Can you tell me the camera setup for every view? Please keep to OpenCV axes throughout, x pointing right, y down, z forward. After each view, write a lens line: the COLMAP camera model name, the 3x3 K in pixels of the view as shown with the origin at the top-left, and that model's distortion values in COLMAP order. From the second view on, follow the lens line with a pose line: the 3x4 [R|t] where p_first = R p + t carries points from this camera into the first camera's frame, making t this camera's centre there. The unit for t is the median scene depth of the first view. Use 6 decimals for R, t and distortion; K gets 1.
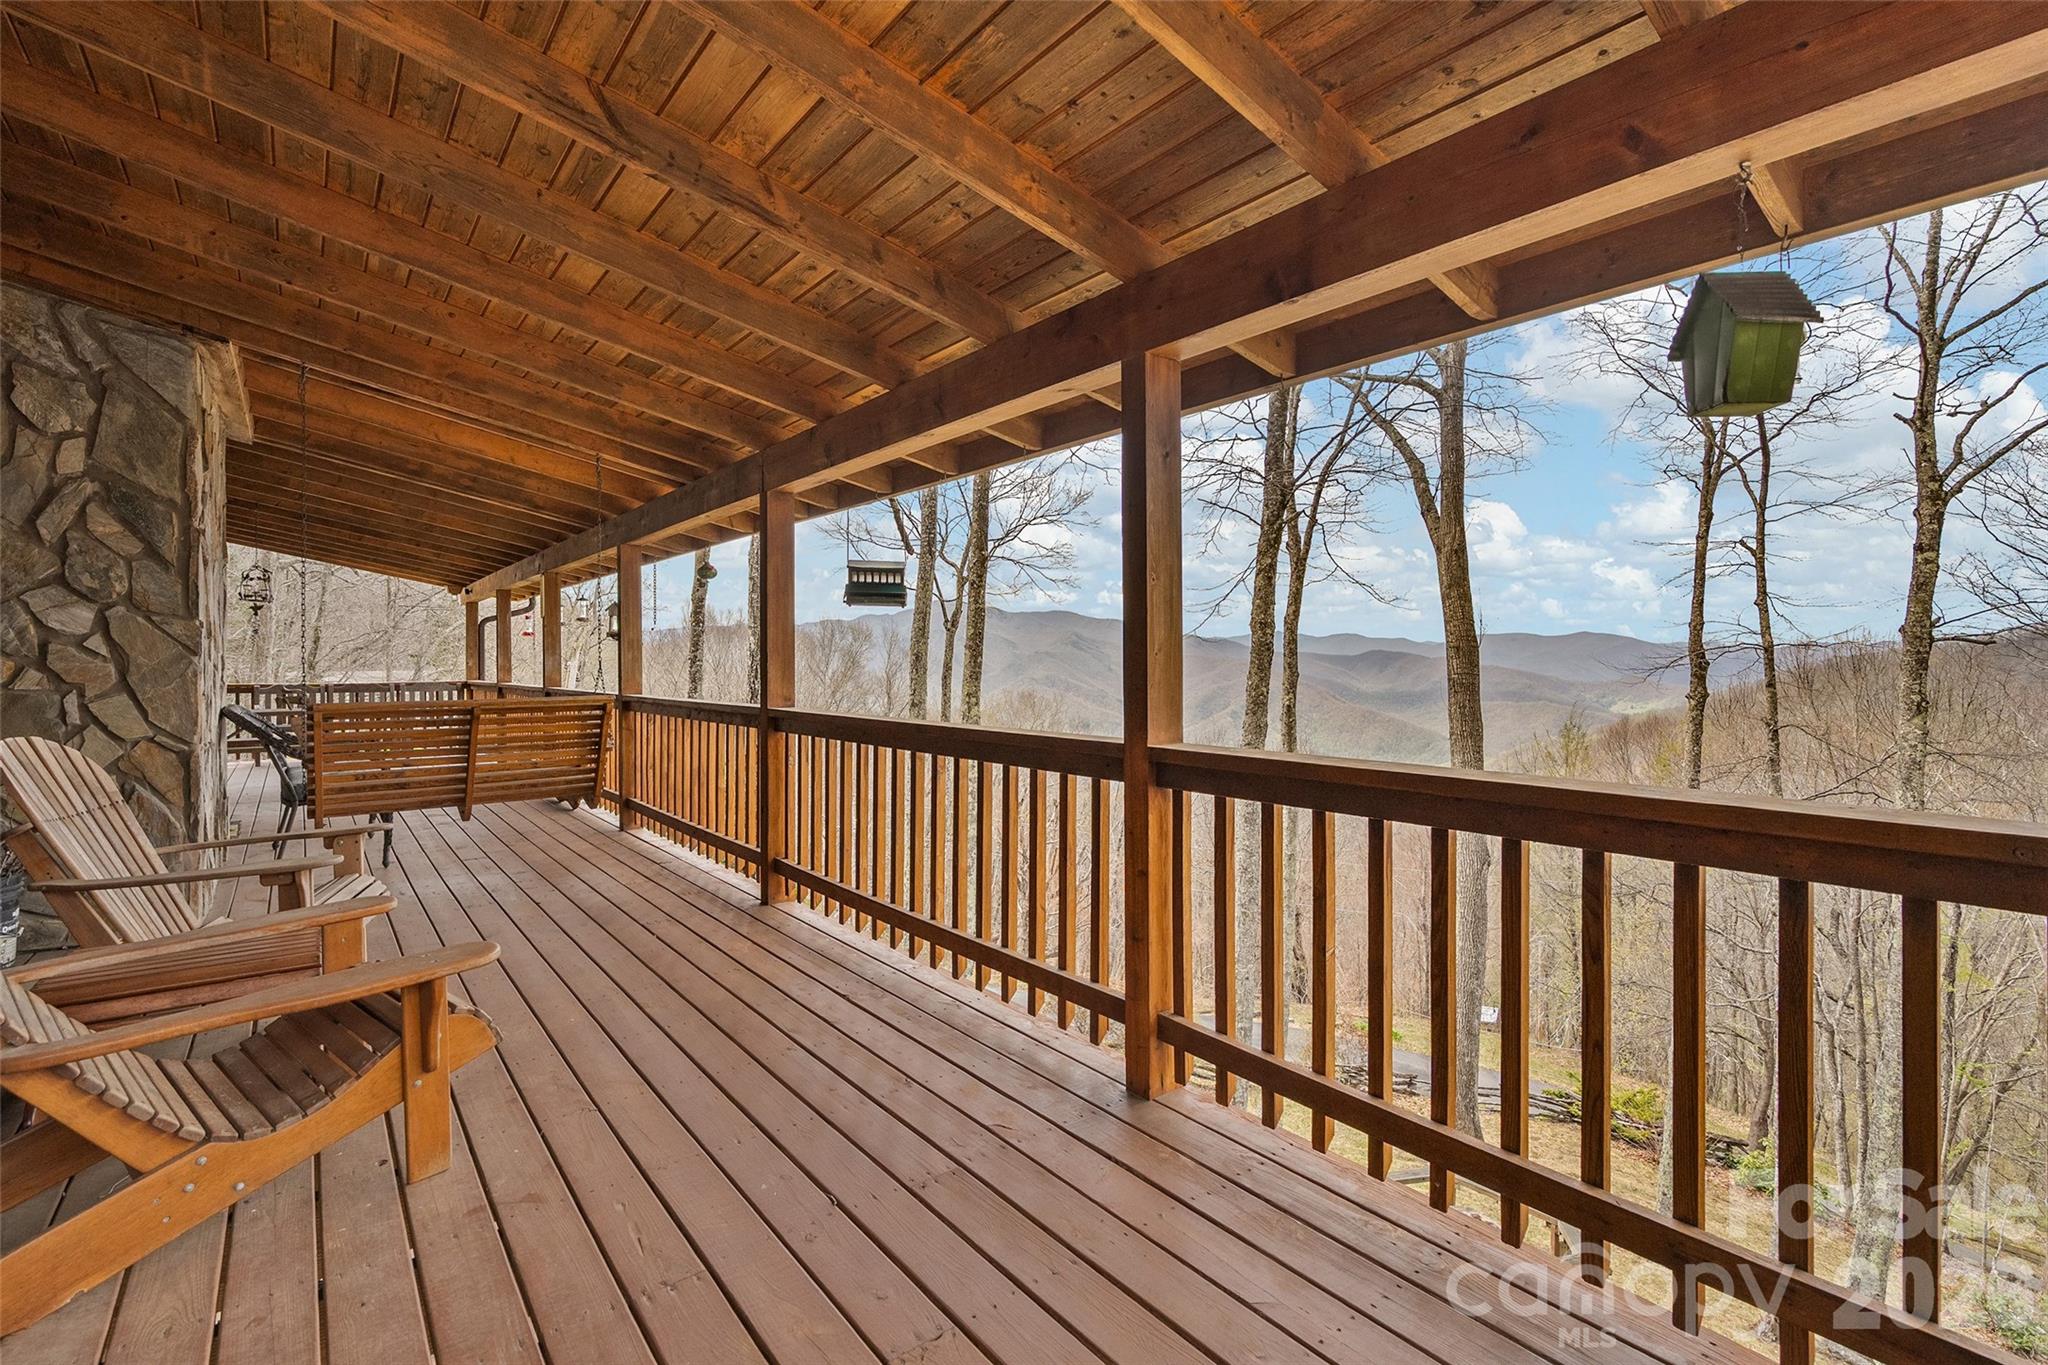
lens RADIAL K [[929.6, 0, 1020.1], [0, 929.6, 661.2], [0, 0, 1]] dist [-0.009244, 0.000683]
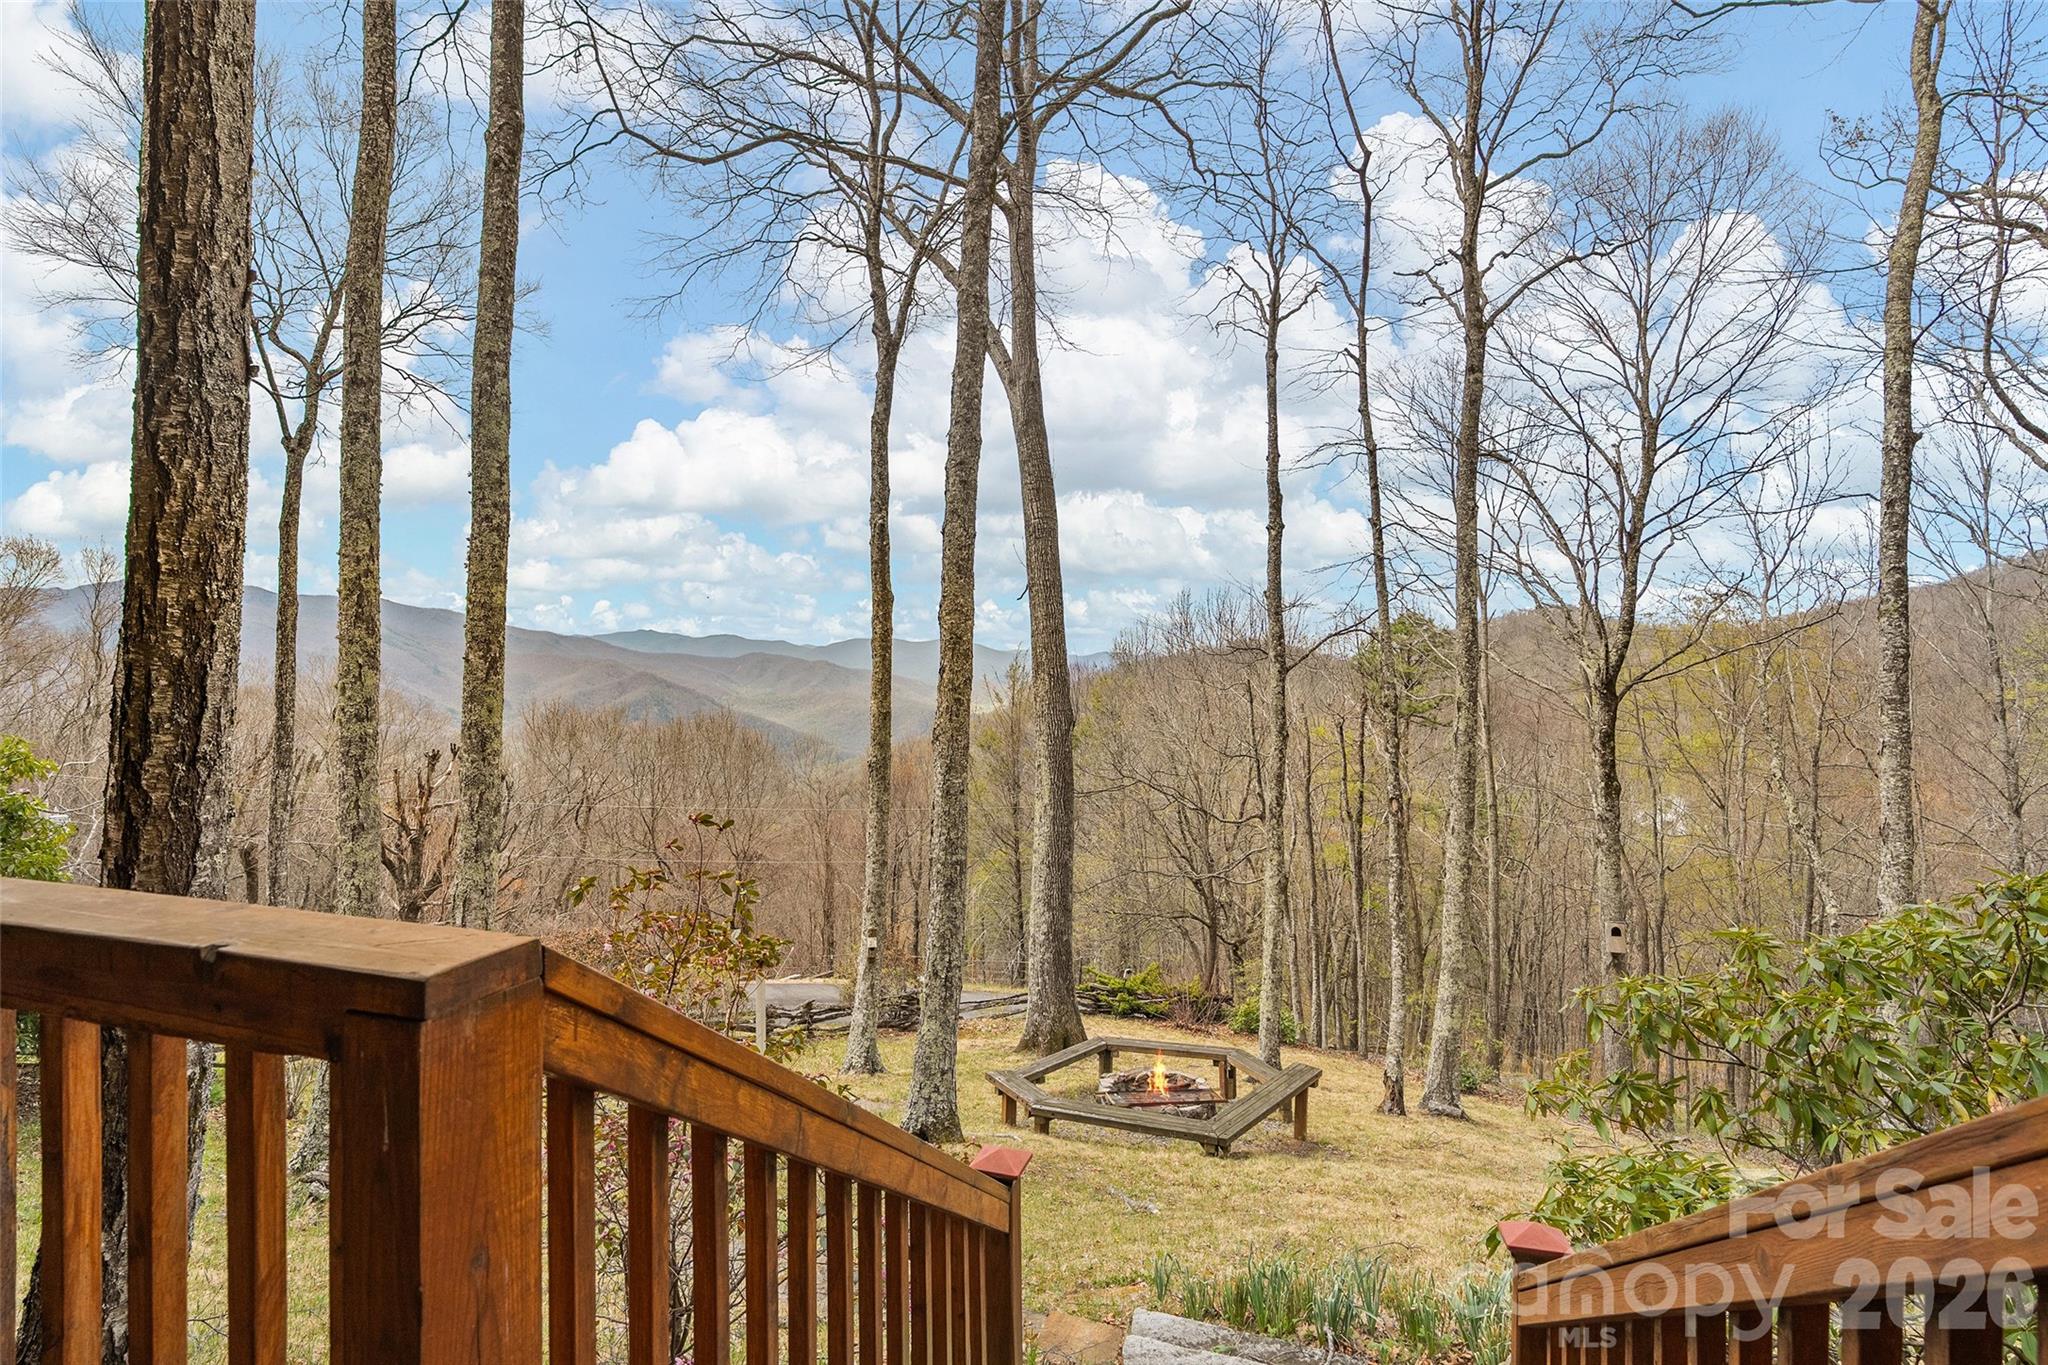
lens RADIAL K [[1001.4, 0, 1024.0], [0, 1001.4, 682.5], [0, 0, 1]] dist [-0.005553, -0.000348]
pose [[0.809218, -0.005334, 0.587484, -0.151697], [-0.005228, 0.999854, 0.016278, 0.224799], [-0.587485, -0.016244, 0.809072, 0.328682]]
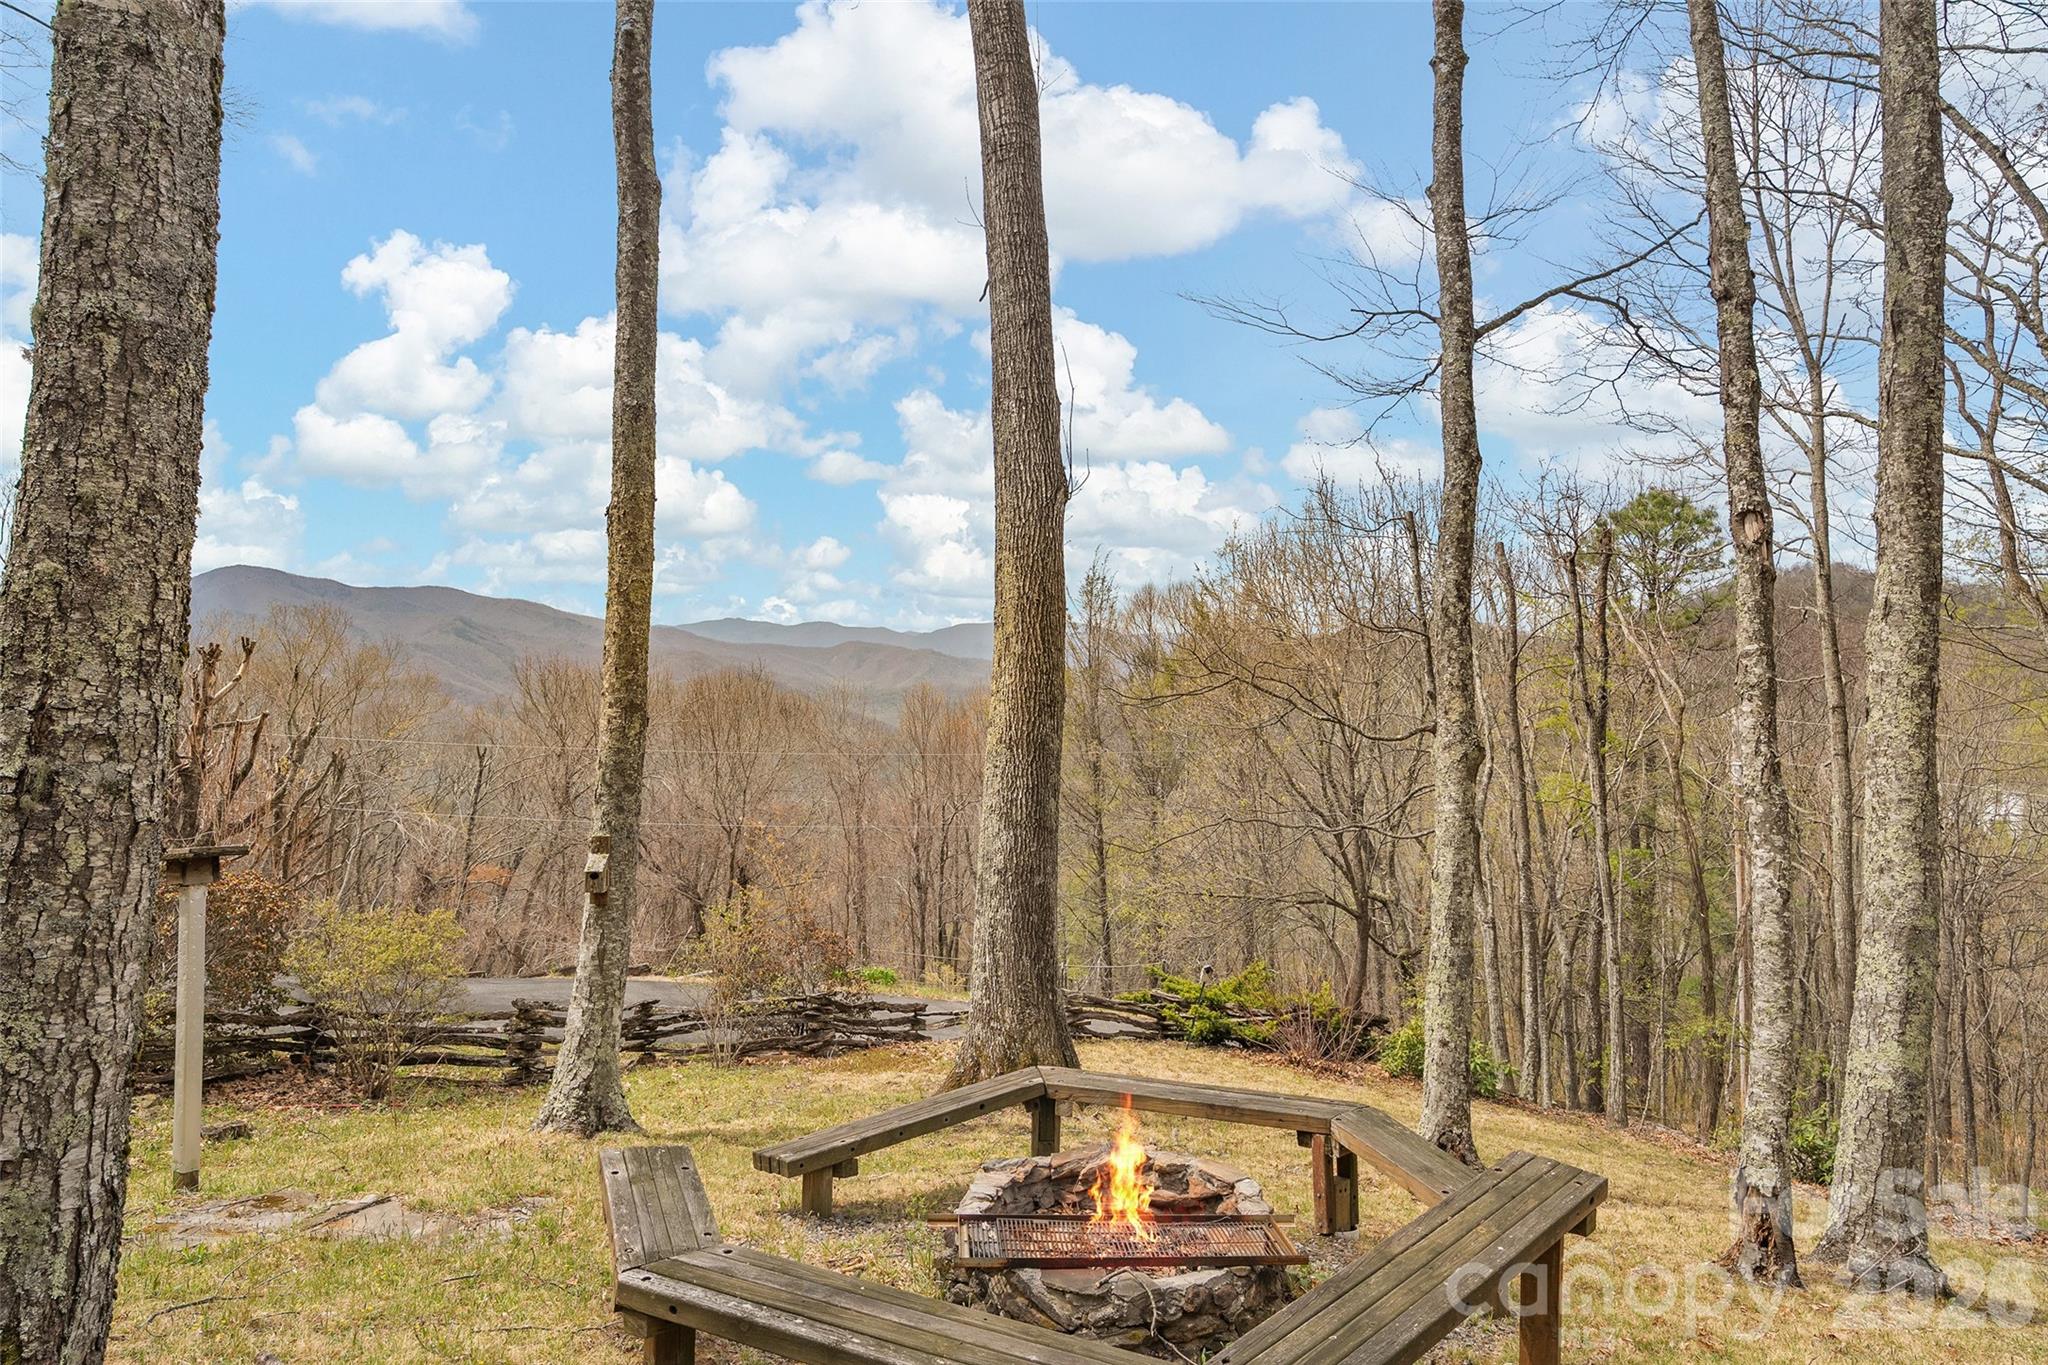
lens RADIAL K [[1151.9, 0, 1024.0], [0, 1151.9, 682.5], [0, 0, 1]] dist [-0.001046, -0.000978]
pose [[0.870917, -0.020584, 0.490999, 0.259696], [0.009454, 0.999639, 0.025139, 0.421162], [-0.491340, -0.017252, 0.870797, 0.668916]]
